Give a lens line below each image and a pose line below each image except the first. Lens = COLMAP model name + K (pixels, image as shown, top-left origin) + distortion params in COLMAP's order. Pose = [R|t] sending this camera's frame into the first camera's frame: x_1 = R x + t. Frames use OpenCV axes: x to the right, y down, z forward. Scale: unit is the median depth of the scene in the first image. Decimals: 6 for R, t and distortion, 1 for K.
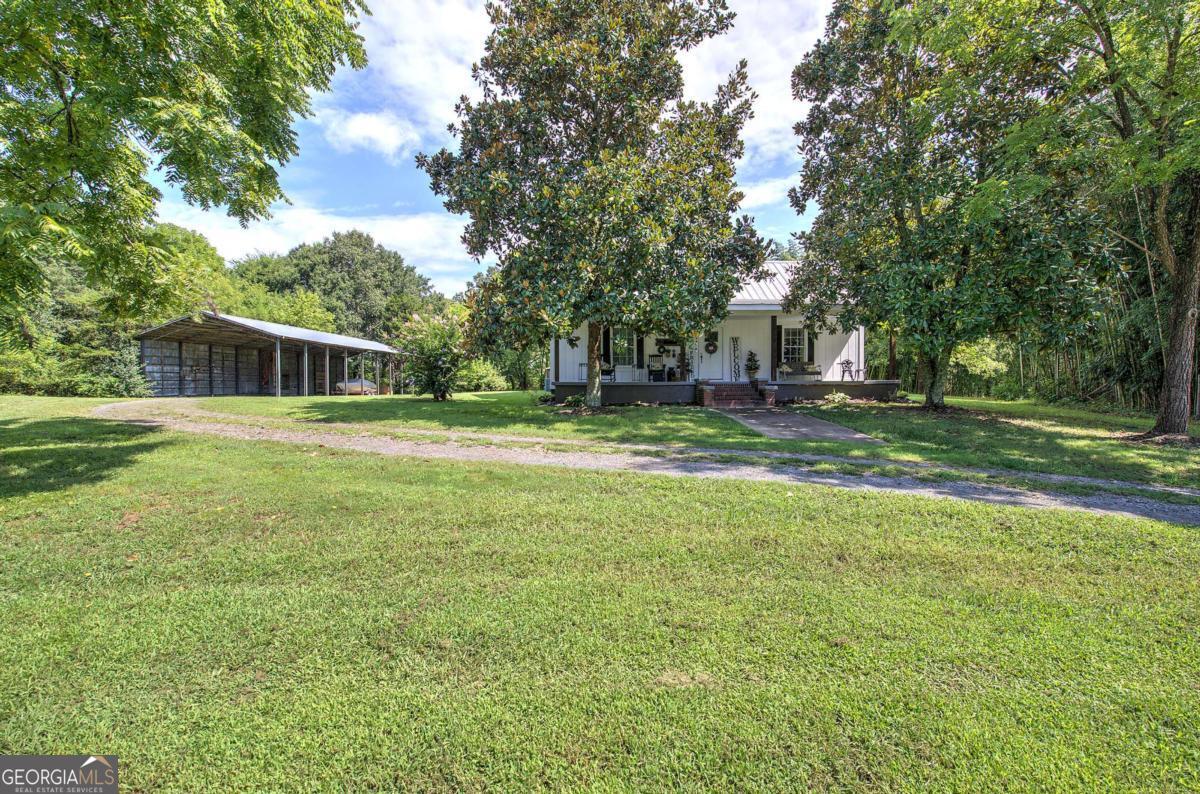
lens RADIAL K [[506.8, 0, 596.5], [0, 506.8, 397.8], [0, 0, 1]] dist [-0.000153, 0.000226]
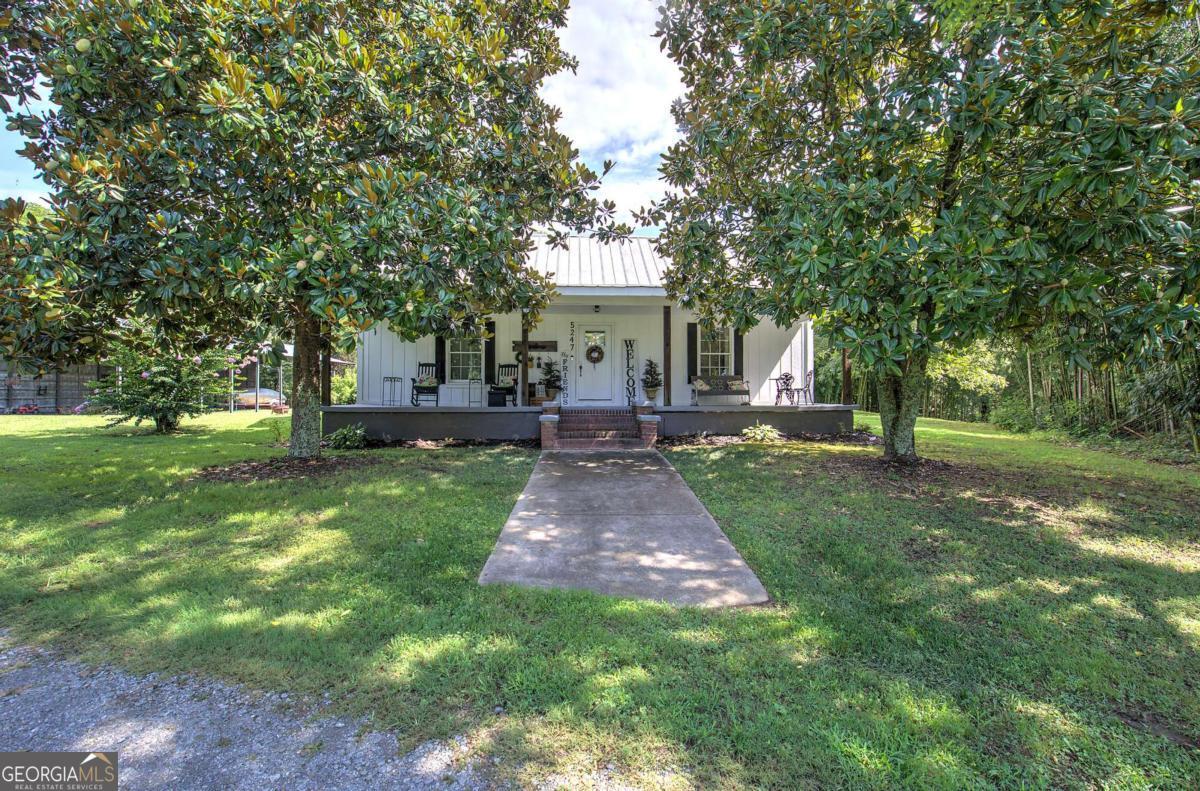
lens RADIAL K [[528.4, 0, 597.0], [0, 528.4, 392.1], [0, 0, 1]] dist [0.001762, 0.000422]
pose [[0.999557, 0.005144, 0.029305, 0.215198], [-0.004319, 0.999595, -0.028145, -0.027965], [-0.029438, 0.028006, 0.999174, 0.288814]]
